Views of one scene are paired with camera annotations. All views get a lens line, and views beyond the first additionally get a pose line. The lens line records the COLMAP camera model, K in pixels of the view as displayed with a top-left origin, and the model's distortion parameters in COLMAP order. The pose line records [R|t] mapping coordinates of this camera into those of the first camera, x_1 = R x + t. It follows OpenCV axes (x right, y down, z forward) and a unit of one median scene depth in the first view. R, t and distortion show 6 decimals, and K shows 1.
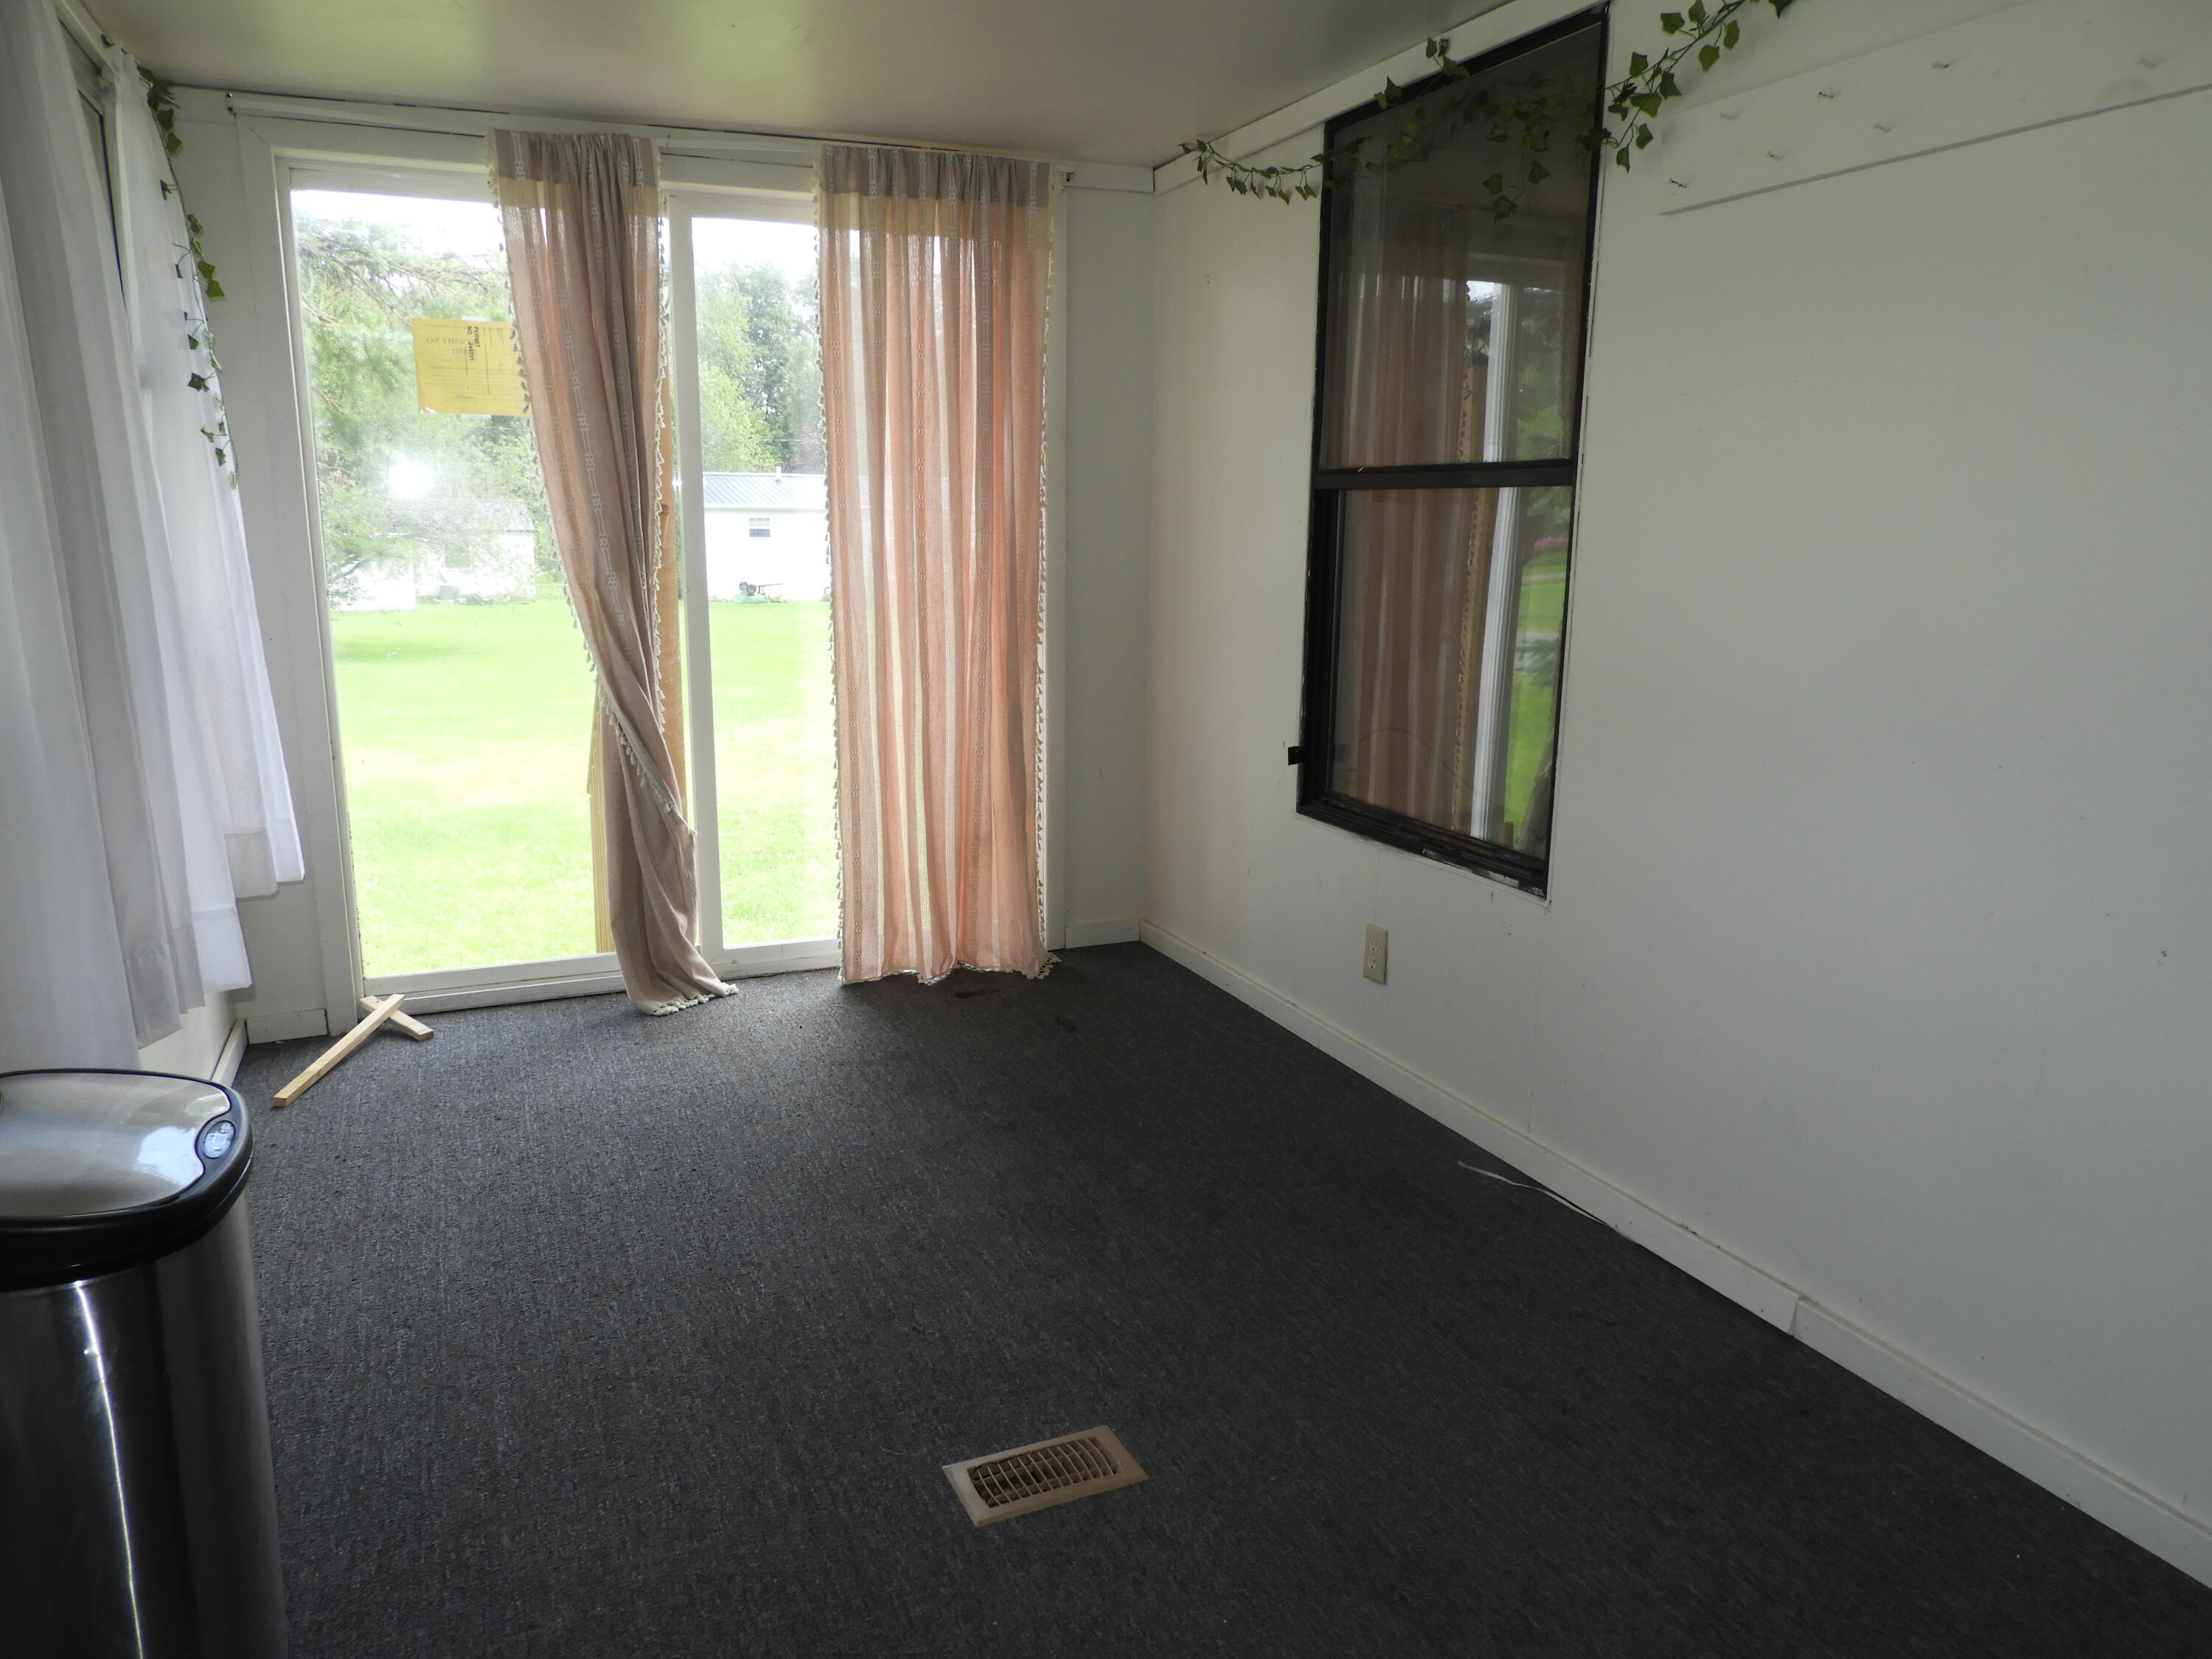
lens RADIAL K [[1568.5, 0, 1108.0], [0, 1568.5, 832.3], [0, 0, 1]] dist [0.008132, -0.000676]
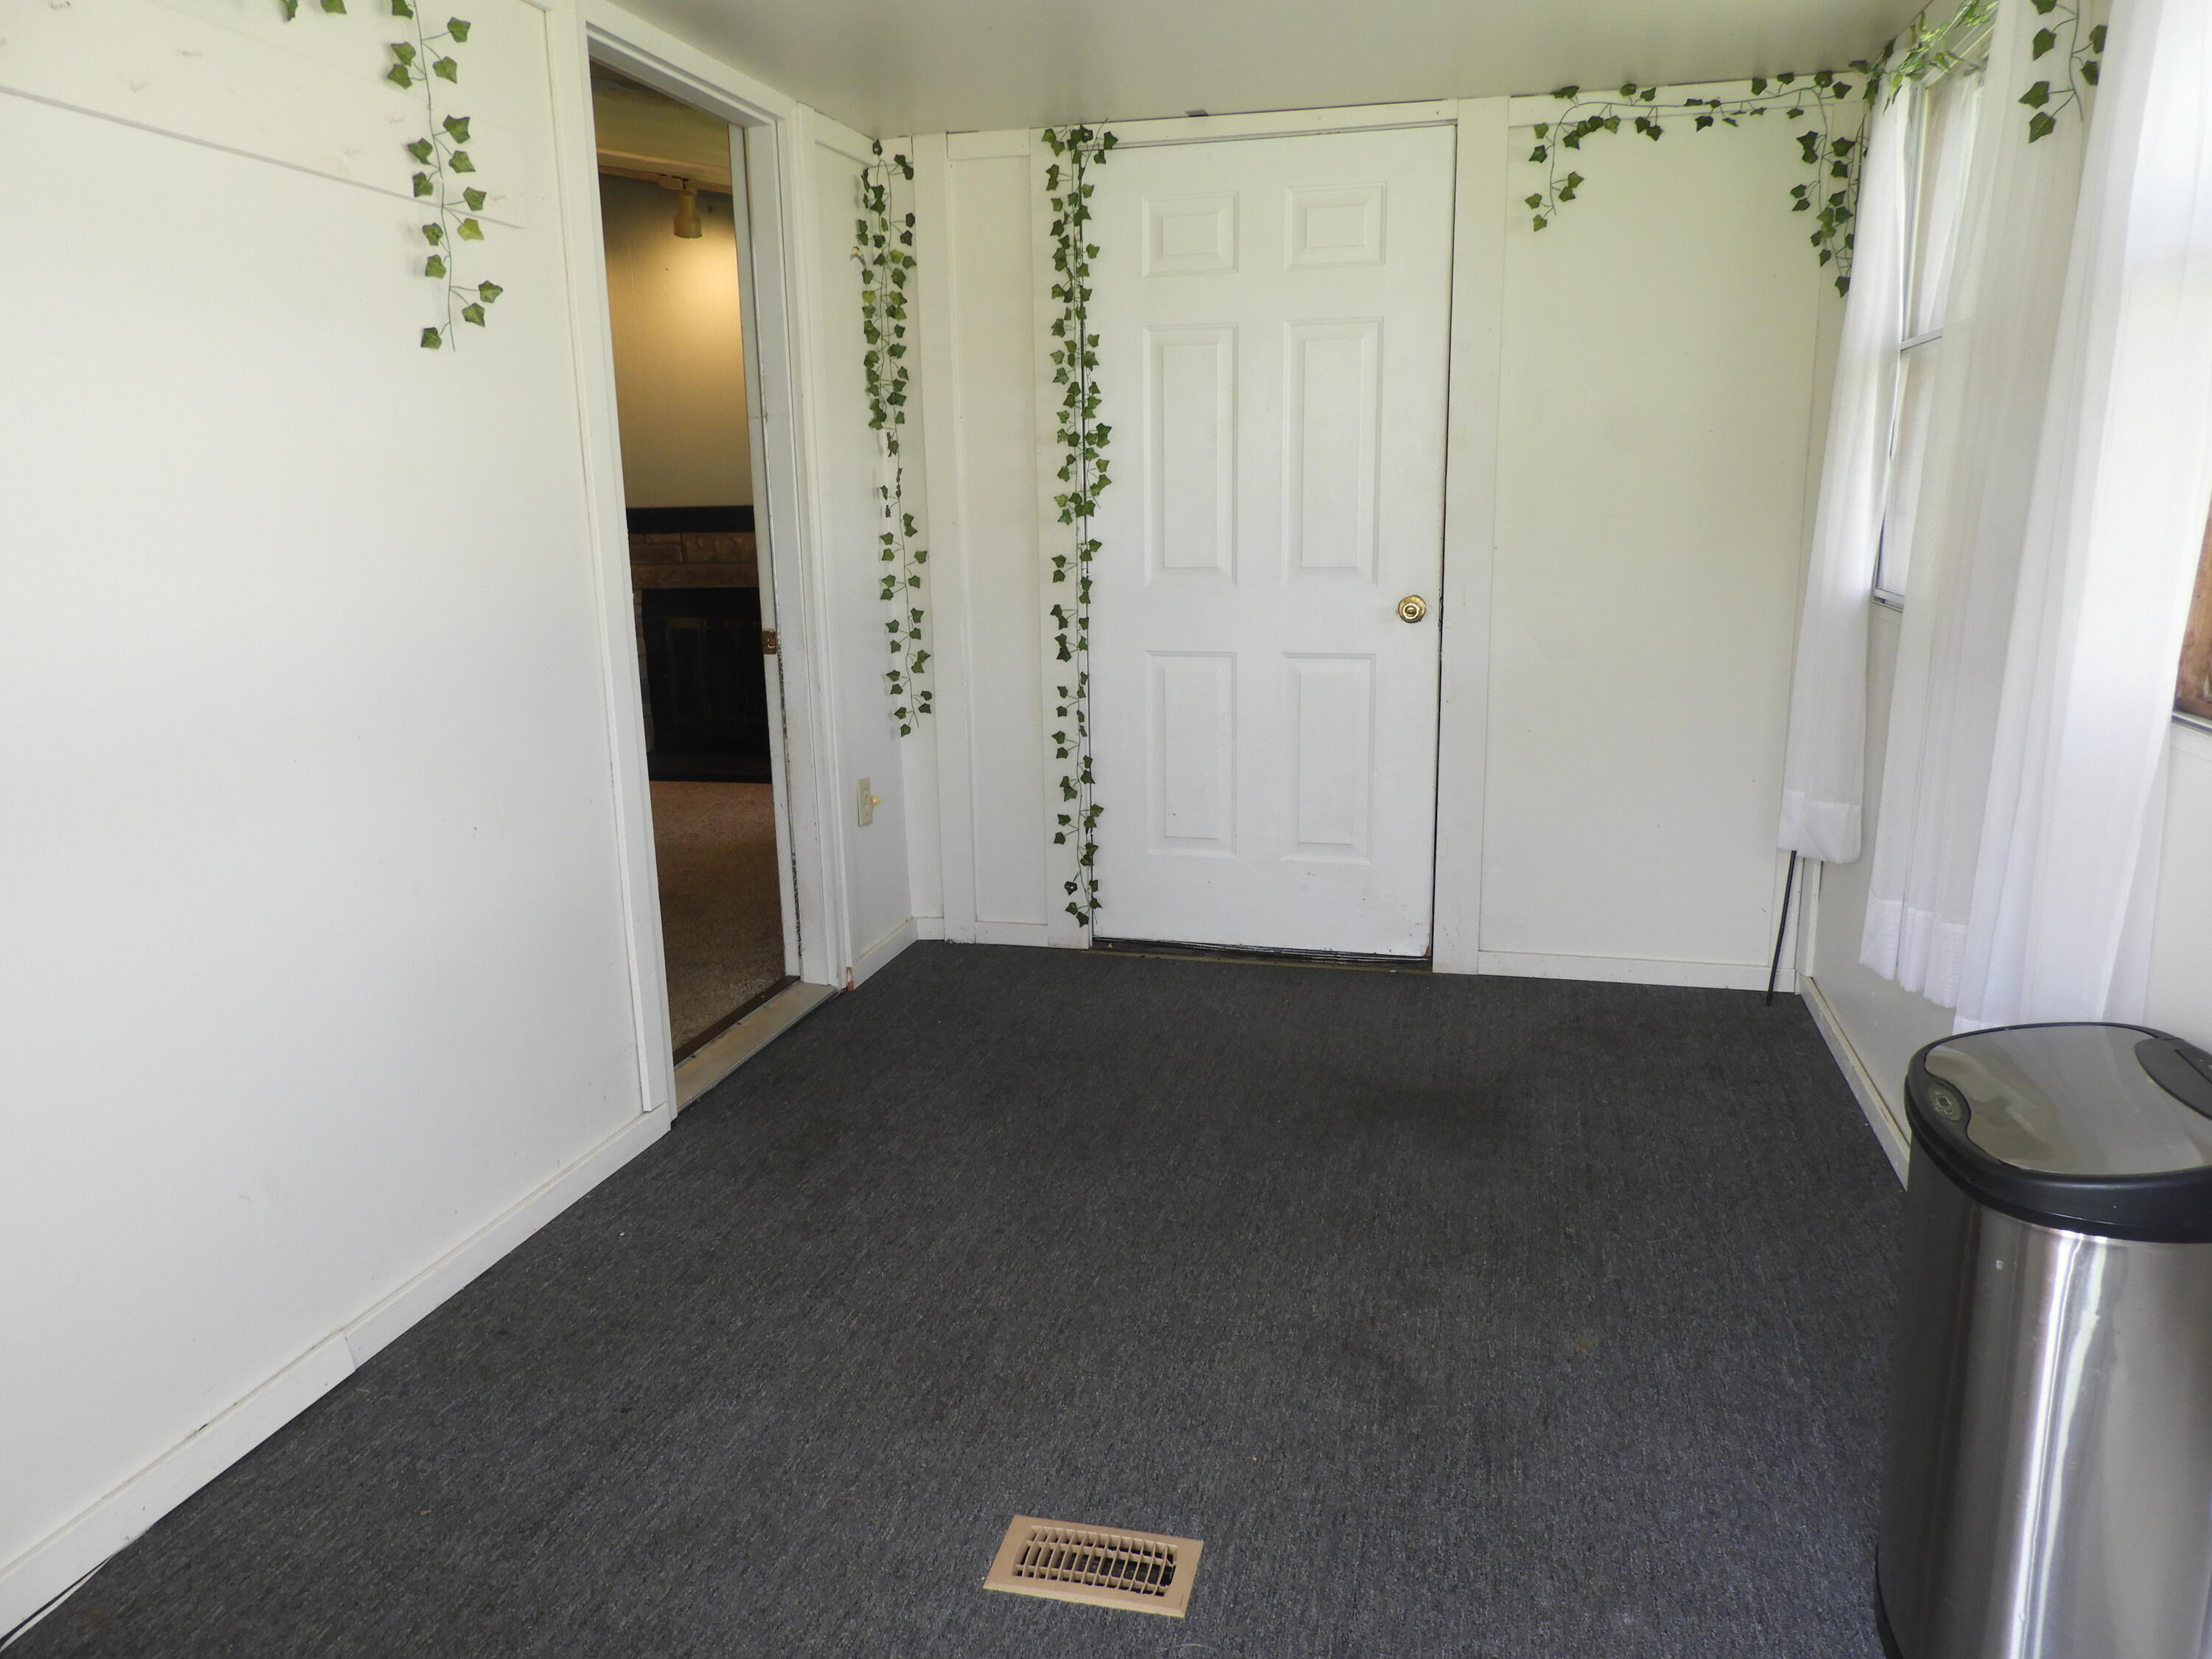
lens RADIAL K [[1568.5, 0, 1109.6], [0, 1568.5, 835.8], [0, 0, 1]] dist [0.008132, -0.000676]
pose [[-0.796356, -0.117164, 0.593372, -0.553214], [0.138448, 0.919698, 0.367408, -0.321184], [-0.588770, 0.374738, -0.716185, 1.533828]]
